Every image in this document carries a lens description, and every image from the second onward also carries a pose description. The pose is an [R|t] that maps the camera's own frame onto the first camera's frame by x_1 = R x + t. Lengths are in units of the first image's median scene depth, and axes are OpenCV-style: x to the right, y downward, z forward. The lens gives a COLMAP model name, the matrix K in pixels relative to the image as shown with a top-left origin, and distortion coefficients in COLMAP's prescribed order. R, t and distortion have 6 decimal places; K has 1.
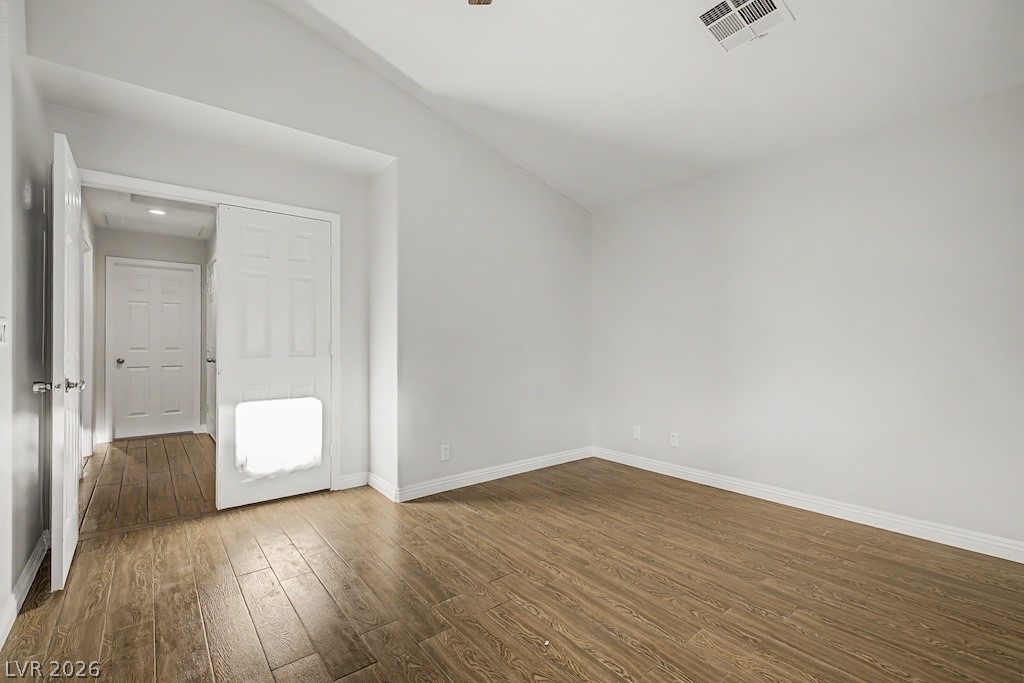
lens RADIAL K [[450.8, 0, 507.1], [0, 450.8, 333.8], [0, 0, 1]] dist [0.000994, -0.000217]
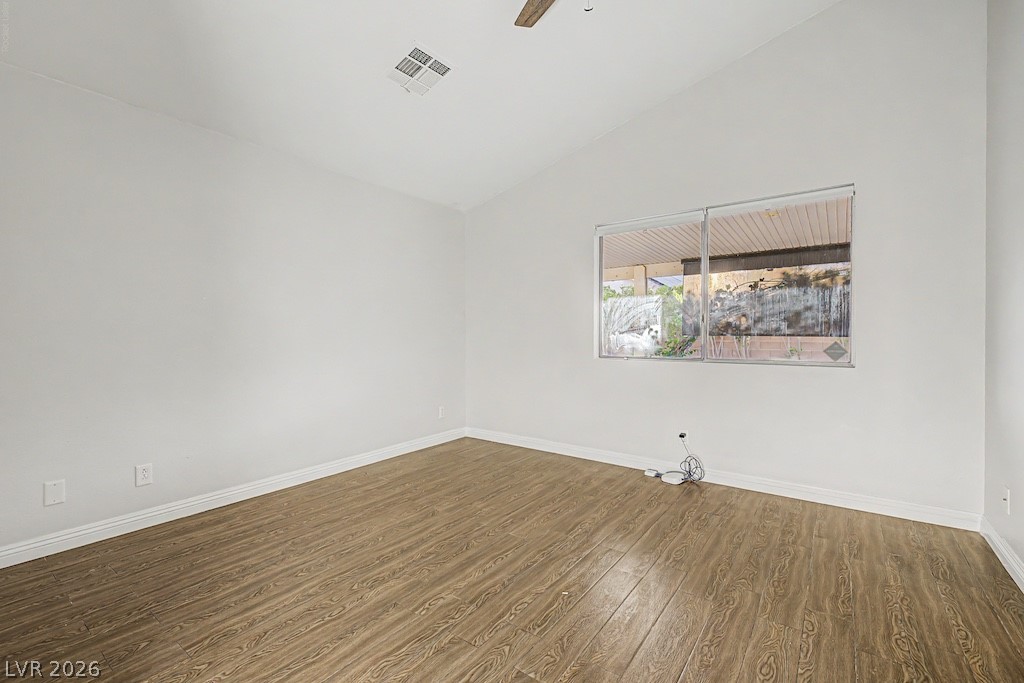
lens RADIAL K [[434.3, 0, 517.0], [0, 434.3, 335.3], [0, 0, 1]] dist [-0.000673, -0.000027]
pose [[-0.255726, -0.000854, 0.966749, -0.571860], [-0.016566, 0.999857, -0.003499, 0.019484], [-0.966607, -0.016910, -0.255703, 0.849059]]
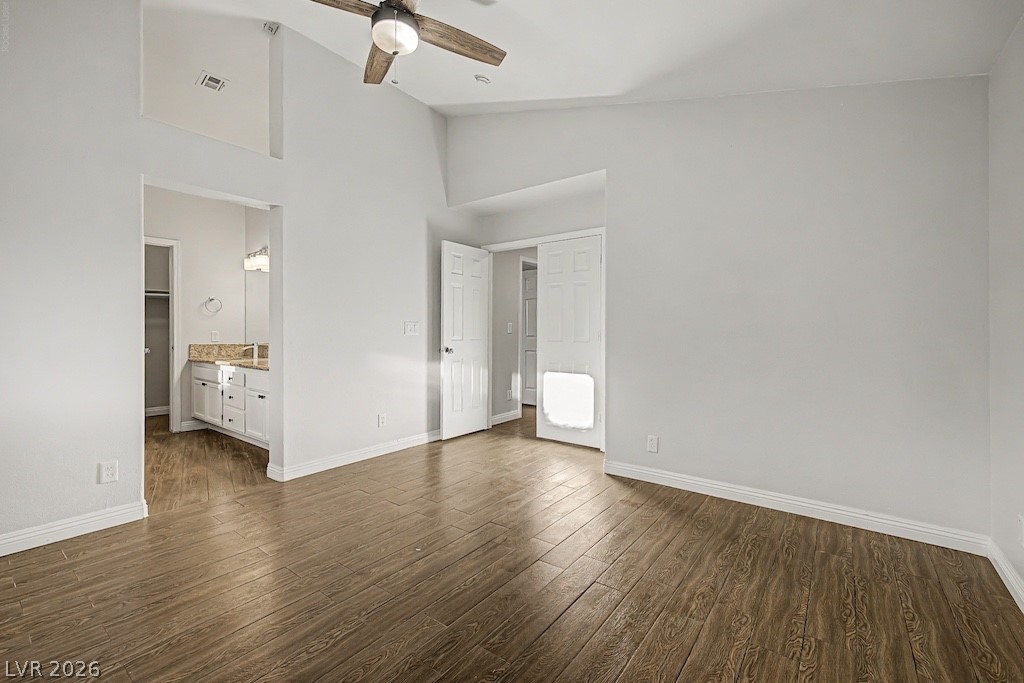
lens RADIAL K [[434.3, 0, 517.0], [0, 434.3, 335.3], [0, 0, 1]] dist [-0.000673, -0.000027]
pose [[0.245761, 0.010518, -0.969273, 0.862509], [0.012301, 0.999827, 0.013969, 0.008852], [0.969252, -0.015356, 0.245589, 0.582890]]
